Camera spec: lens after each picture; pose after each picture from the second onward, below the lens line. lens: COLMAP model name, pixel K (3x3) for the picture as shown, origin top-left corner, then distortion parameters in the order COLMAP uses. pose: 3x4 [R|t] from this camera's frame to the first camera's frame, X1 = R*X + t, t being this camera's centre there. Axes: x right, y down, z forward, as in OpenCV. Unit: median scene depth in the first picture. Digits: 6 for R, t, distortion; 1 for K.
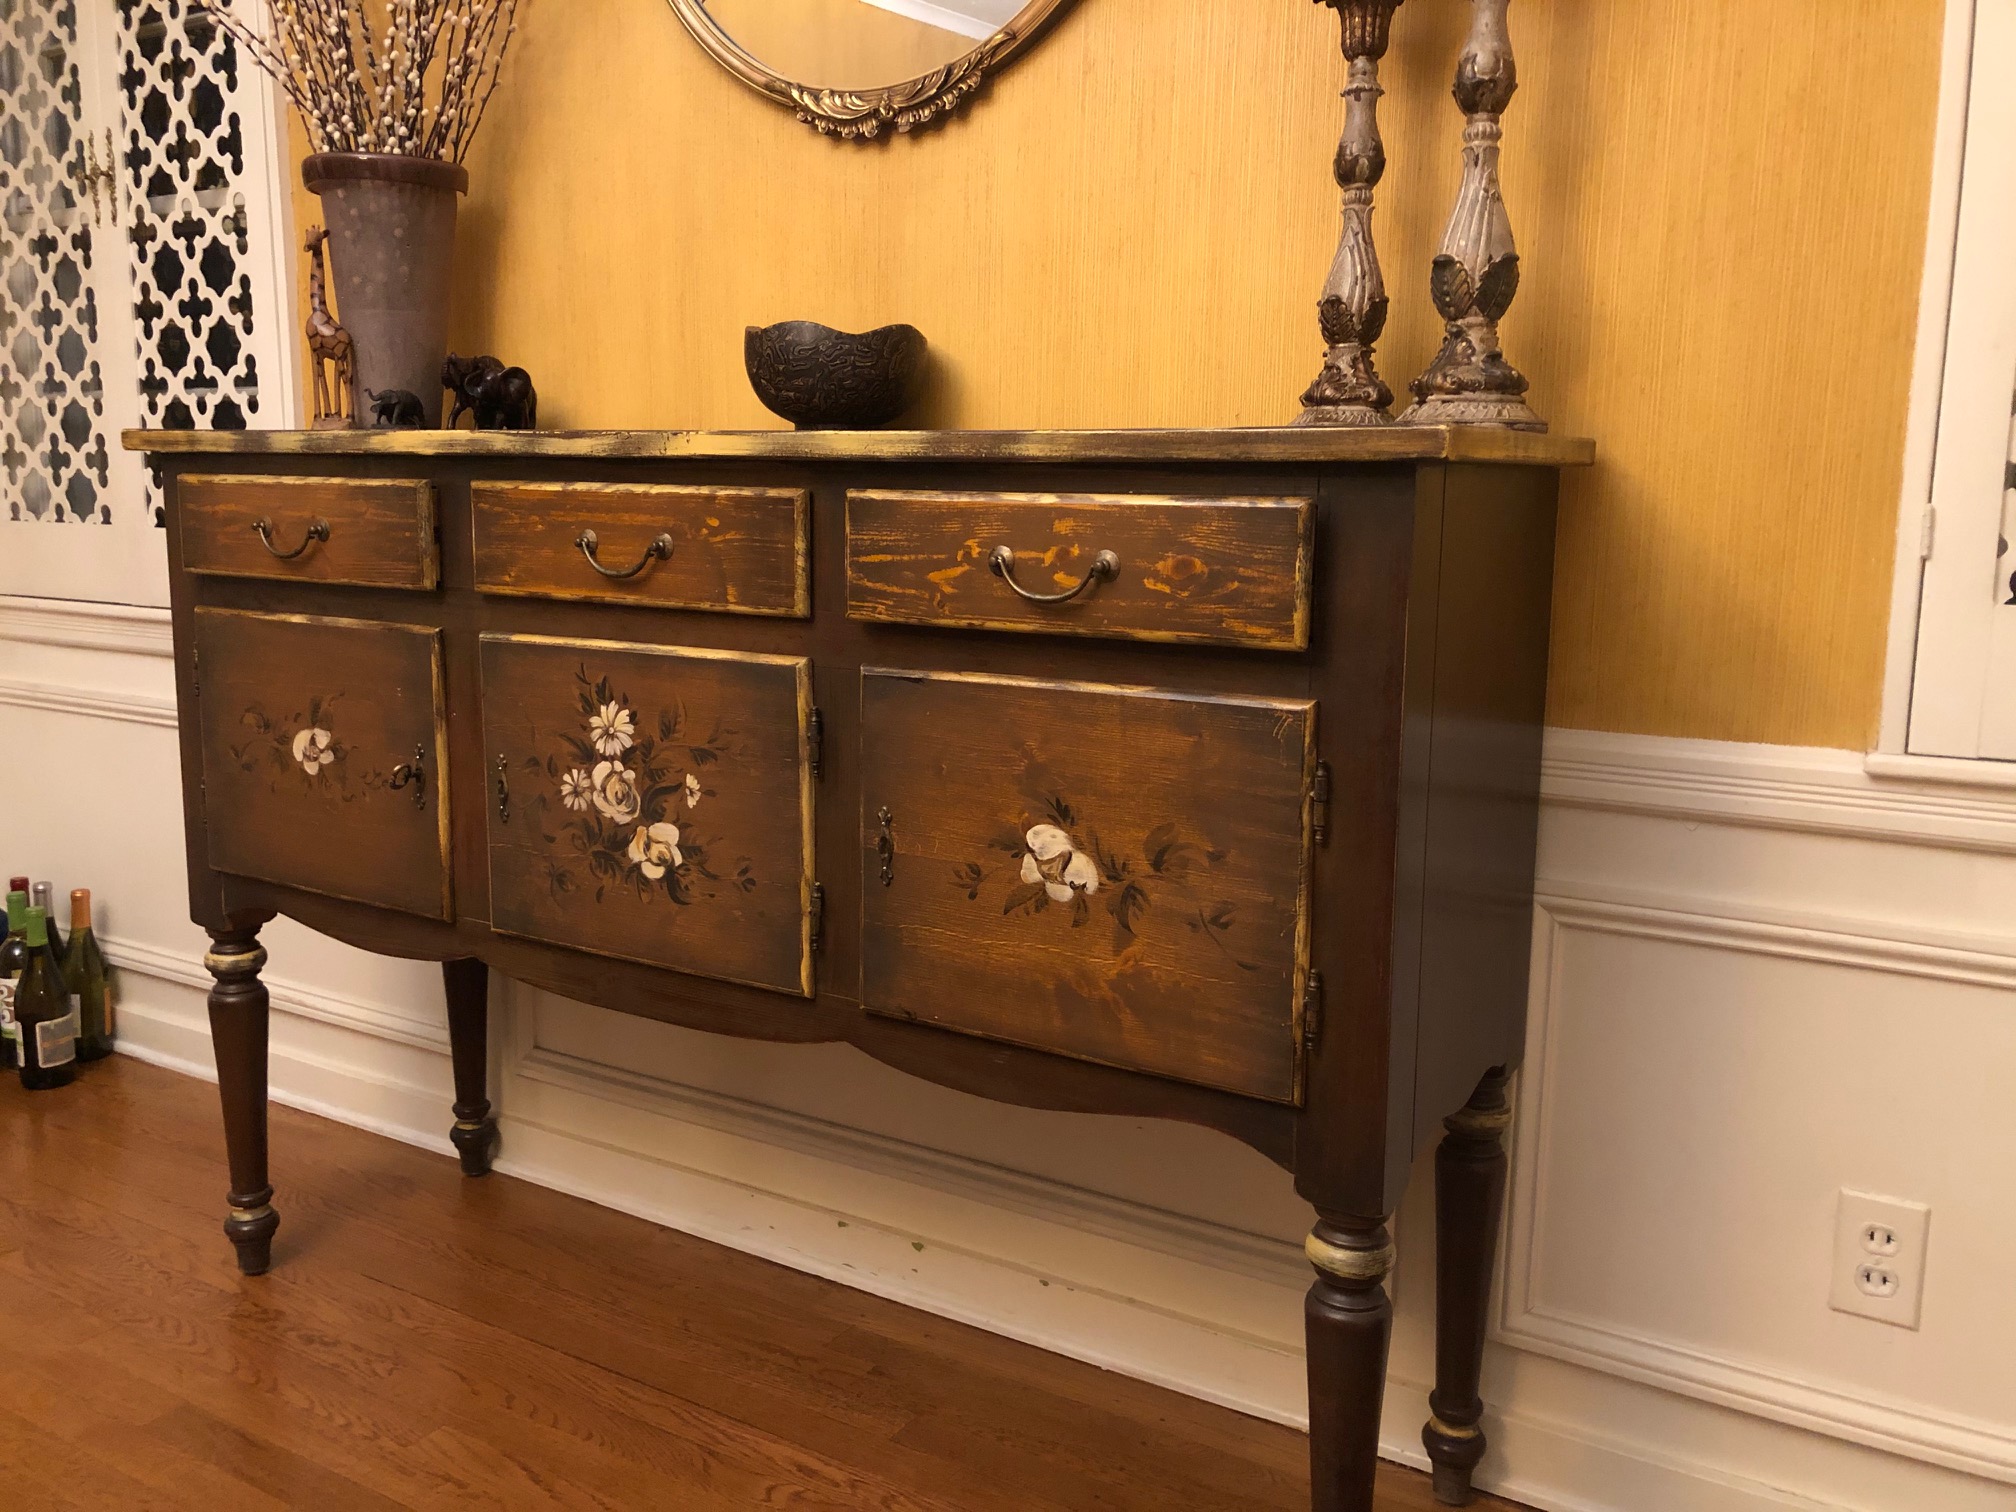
lens RADIAL K [[1659.0, 0, 987.5], [0, 1659.0, 745.6], [0, 0, 1]] dist [0.050131, -0.048346]
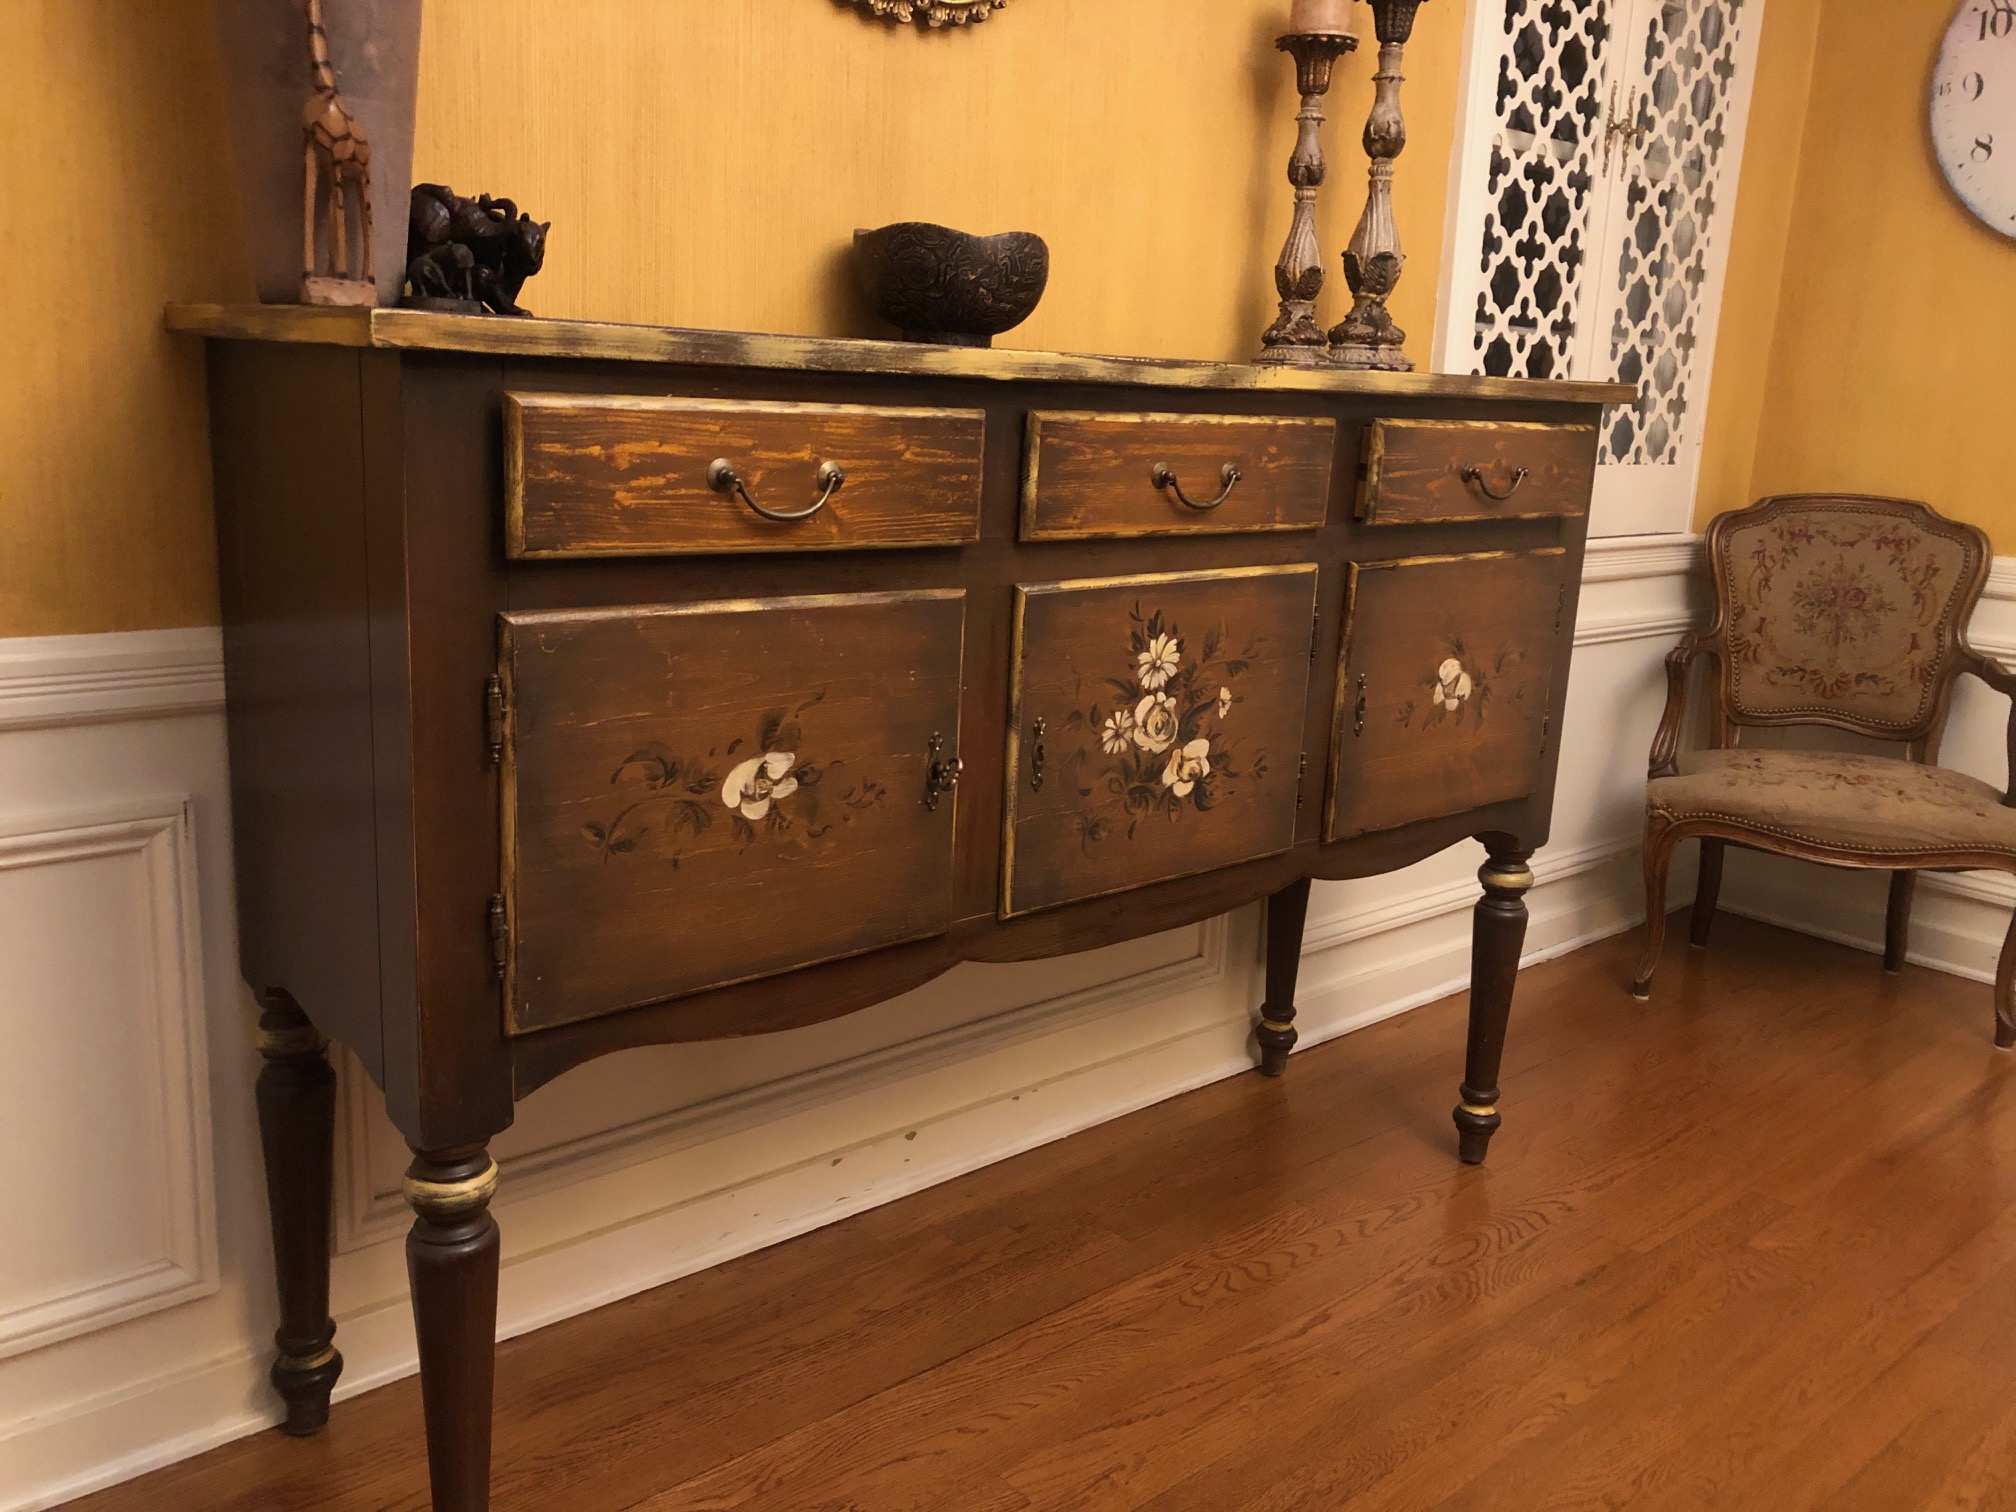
lens RADIAL K [[1659.0, 0, 1013.1], [0, 1659.0, 740.1], [0, 0, 1]] dist [0.050131, -0.048346]
pose [[0.294749, -0.209438, 0.932341, -1.189911], [0.106811, 0.976792, 0.185656, -0.158047], [-0.949587, 0.044862, 0.310278, 0.775094]]
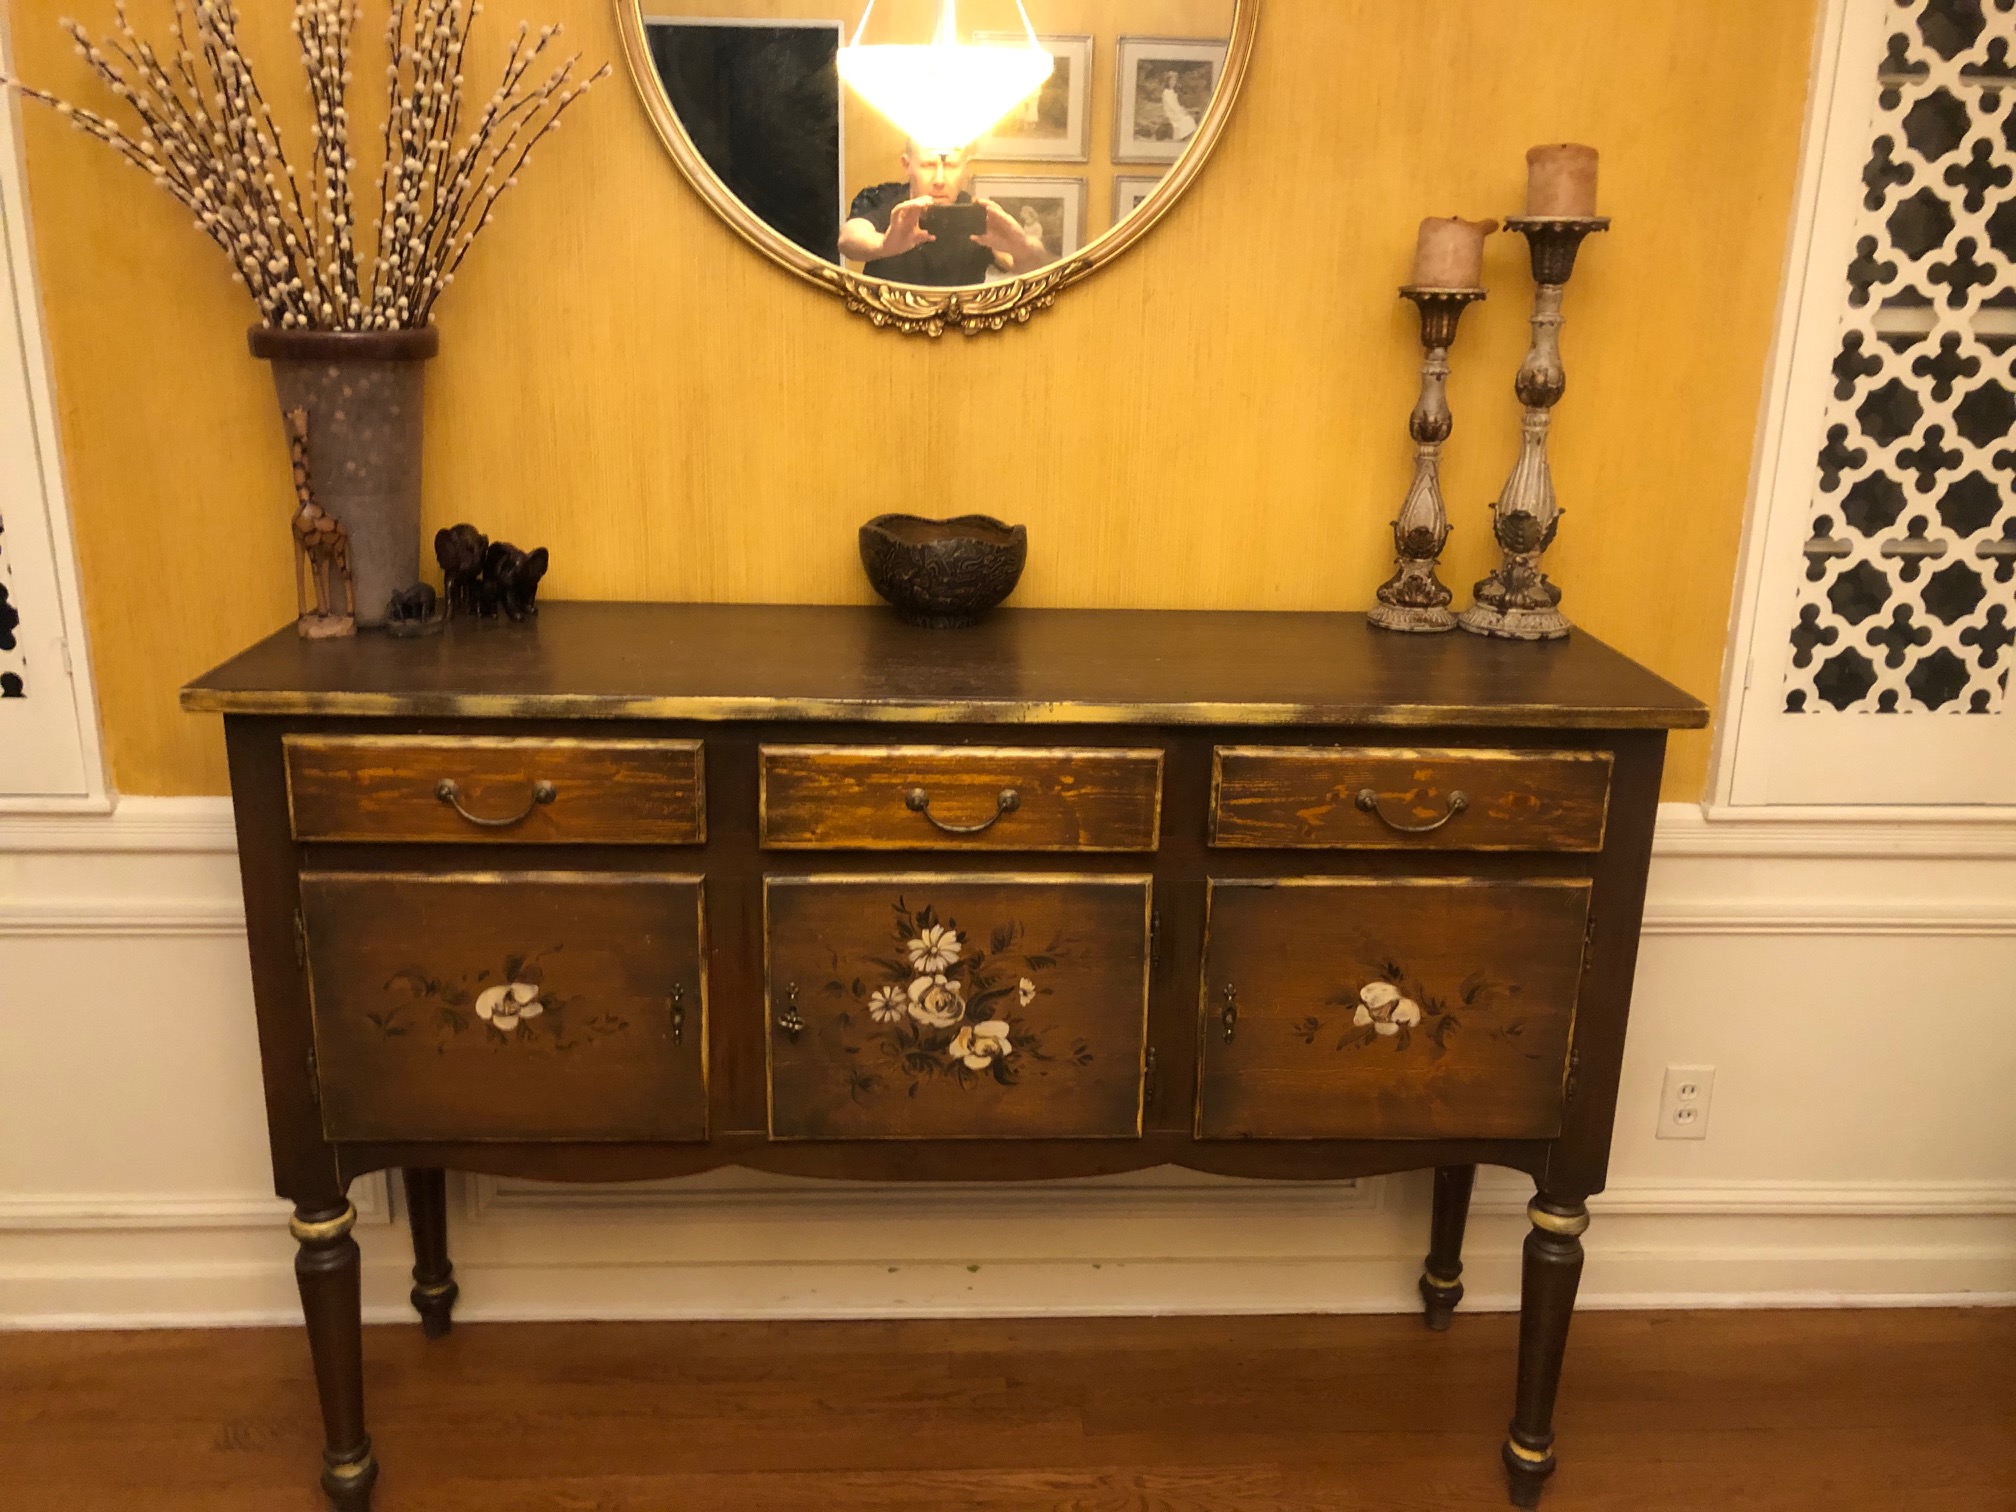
lens RADIAL K [[1659.0, 0, 997.9], [0, 1659.0, 740.4], [0, 0, 1]] dist [0.050131, -0.048346]
pose [[0.827788, -0.155759, 0.538987, -0.767012], [0.078115, 0.983330, 0.164197, -0.326480], [-0.555577, -0.093817, 0.826156, 0.071284]]
